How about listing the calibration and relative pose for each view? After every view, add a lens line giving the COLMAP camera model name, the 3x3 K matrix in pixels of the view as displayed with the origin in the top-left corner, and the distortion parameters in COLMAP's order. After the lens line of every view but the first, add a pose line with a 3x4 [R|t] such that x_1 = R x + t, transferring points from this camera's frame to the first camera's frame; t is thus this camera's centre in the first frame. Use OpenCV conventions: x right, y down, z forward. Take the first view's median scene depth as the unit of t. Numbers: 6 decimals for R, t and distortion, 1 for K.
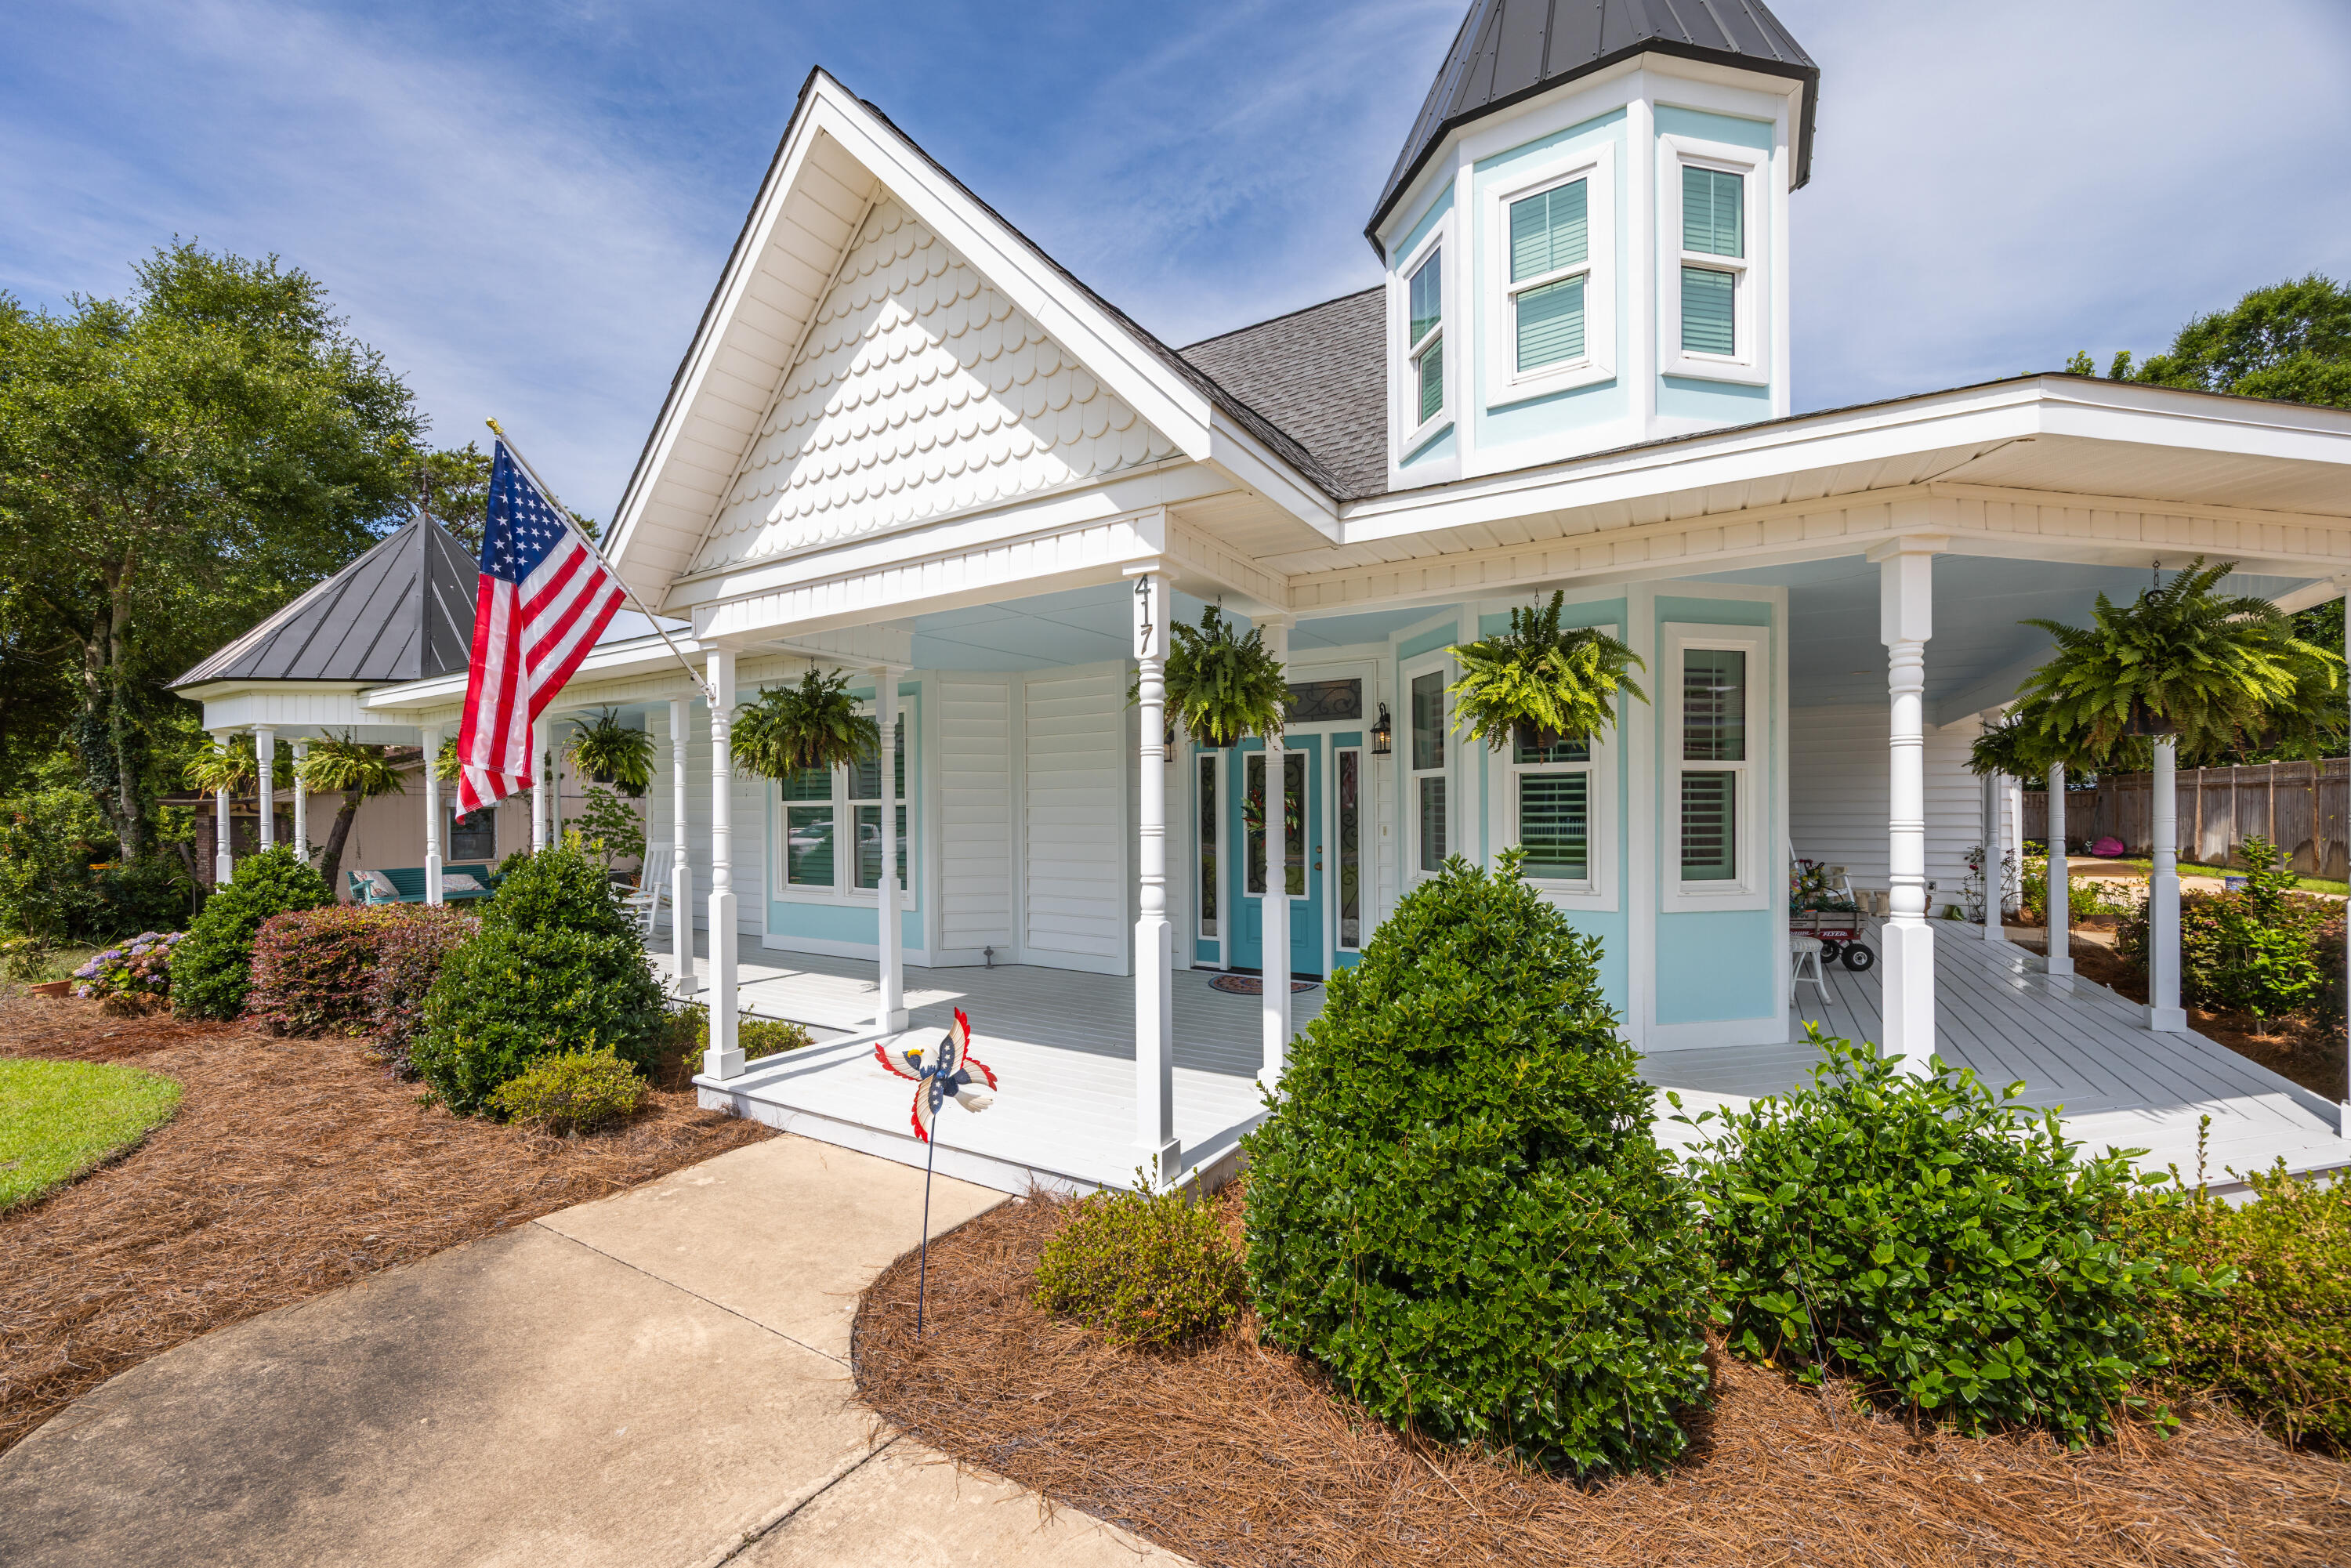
lens RADIAL K [[904.5, 0, 1134.7], [0, 904.5, 808.9], [0, 0, 1]] dist [-0.004978, 0.001853]
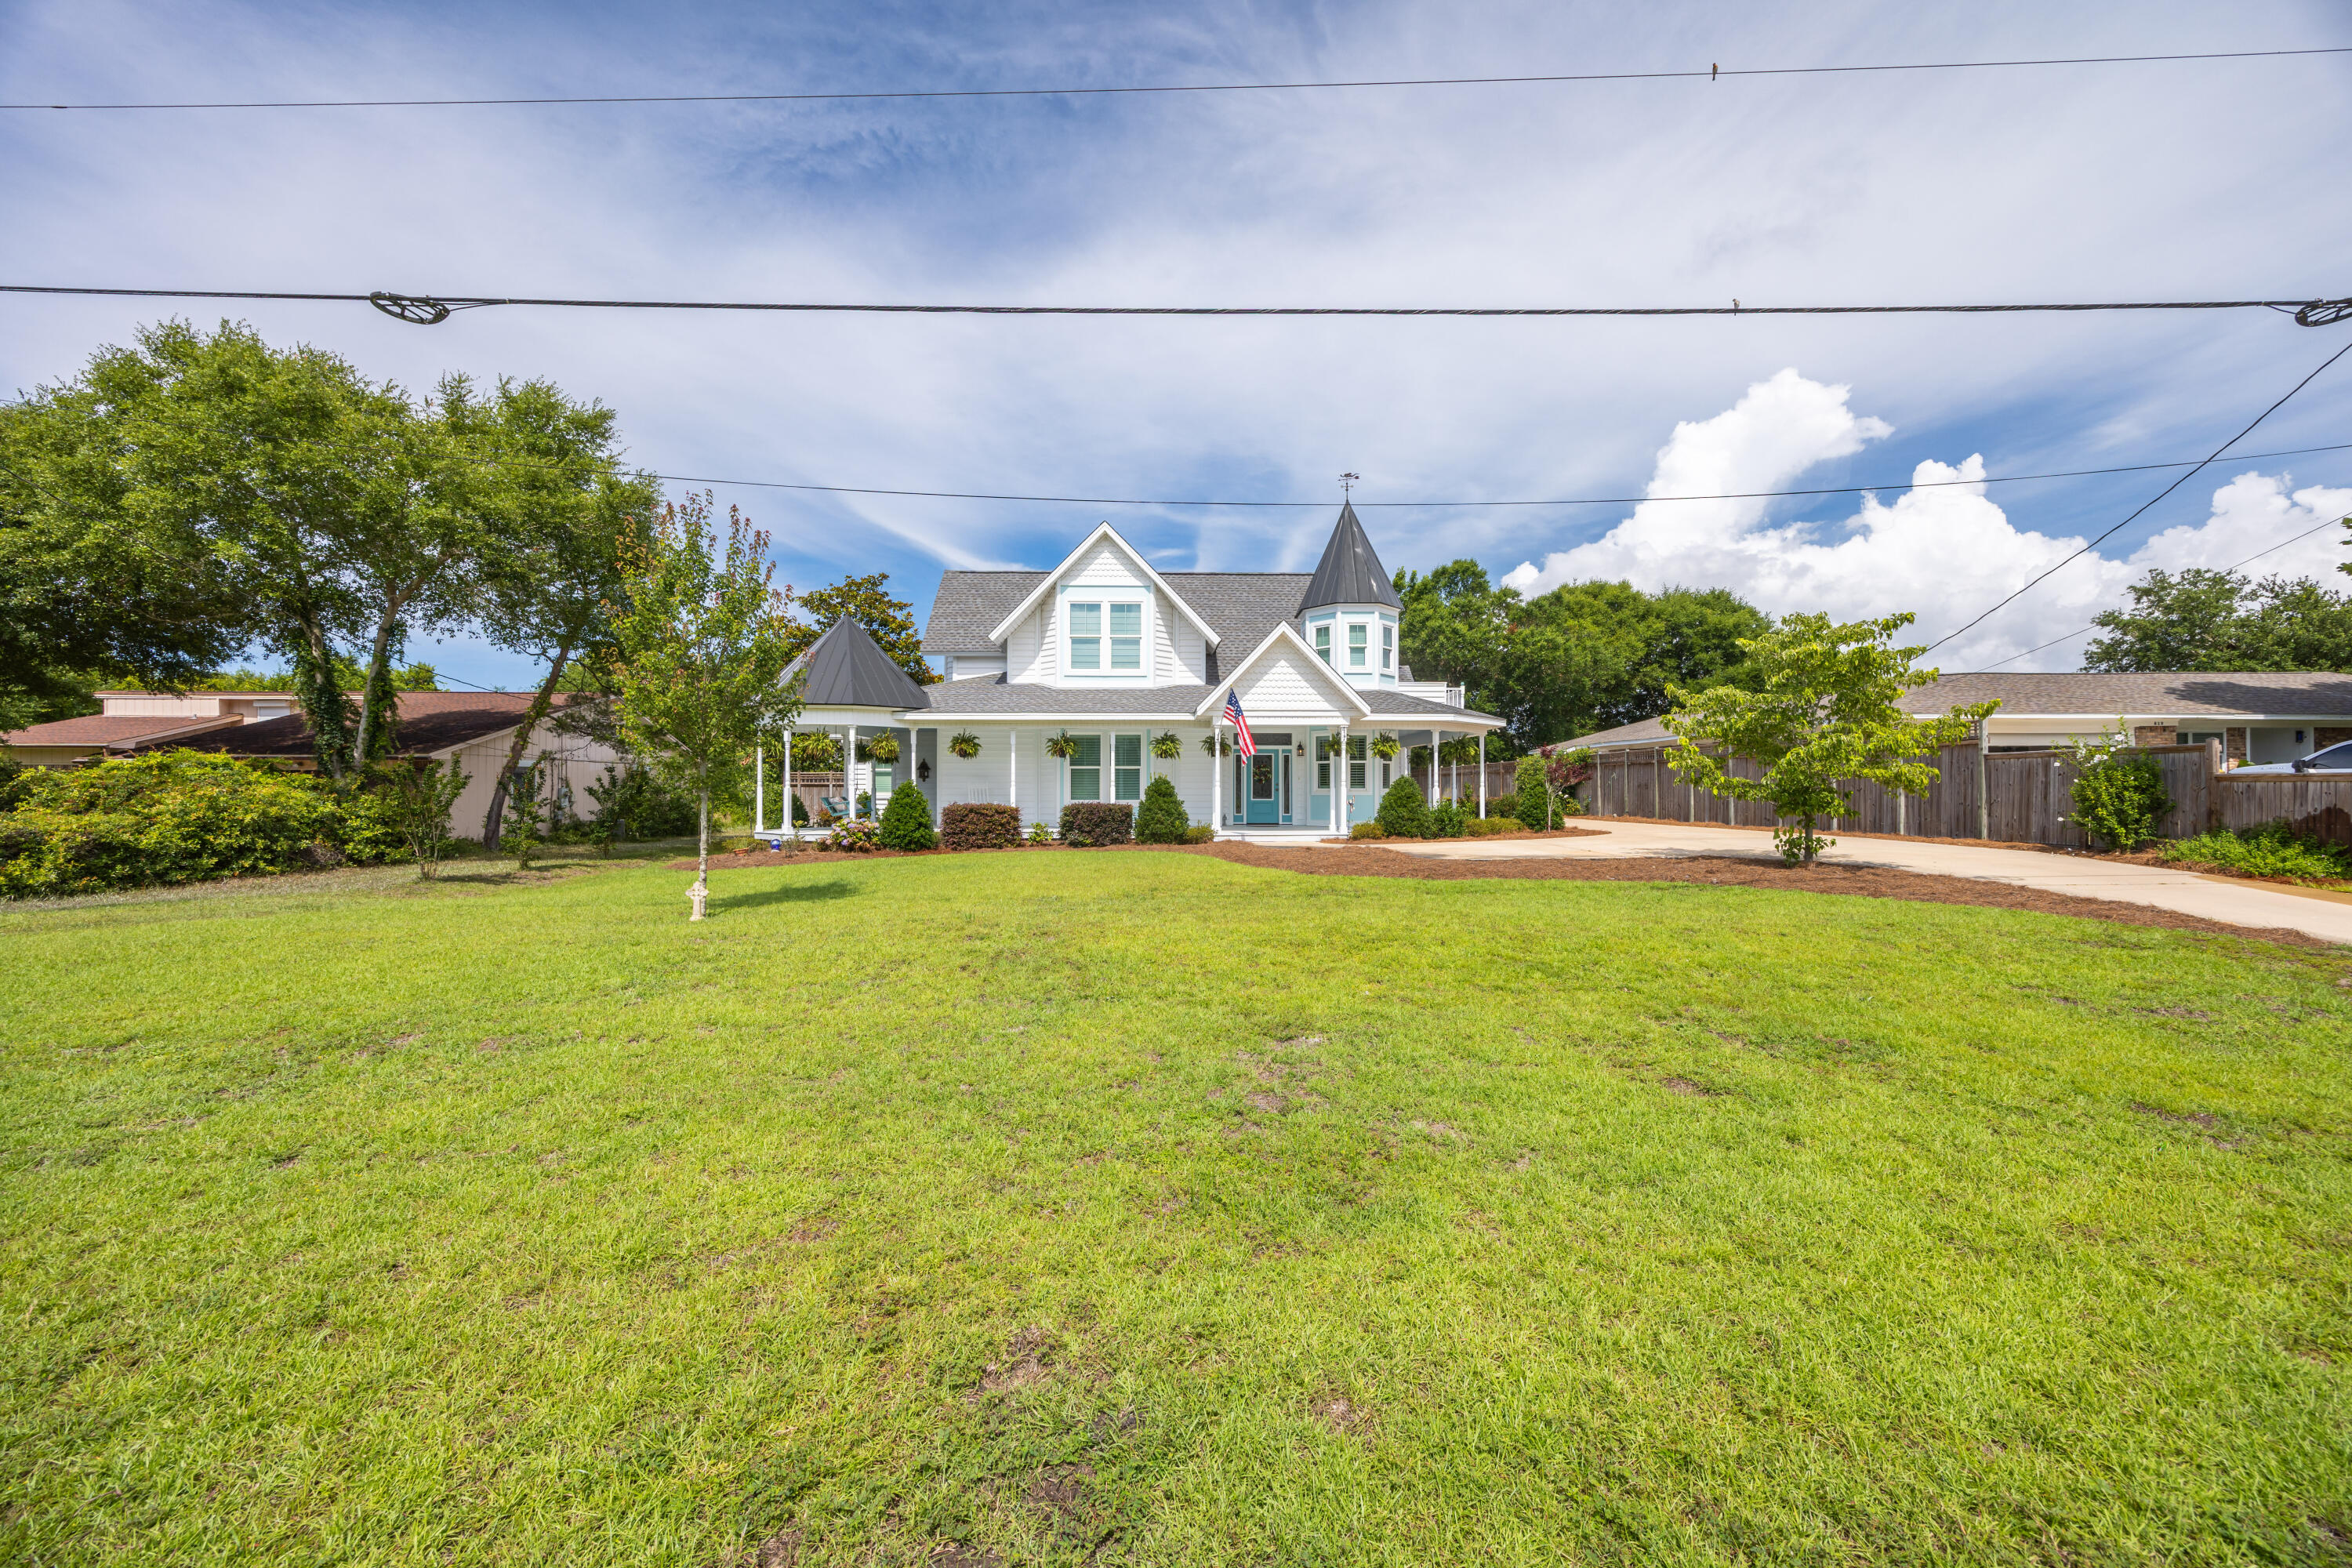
lens RADIAL K [[893.0, 0, 1167.7], [0, 893.0, 764.7], [0, 0, 1]] dist [-0.001759, 0.000207]
pose [[0.836134, 0.026645, 0.547877, -1.969923], [-0.006565, 0.999234, -0.038577, 0.102210], [-0.548486, 0.028658, 0.835669, -1.526282]]
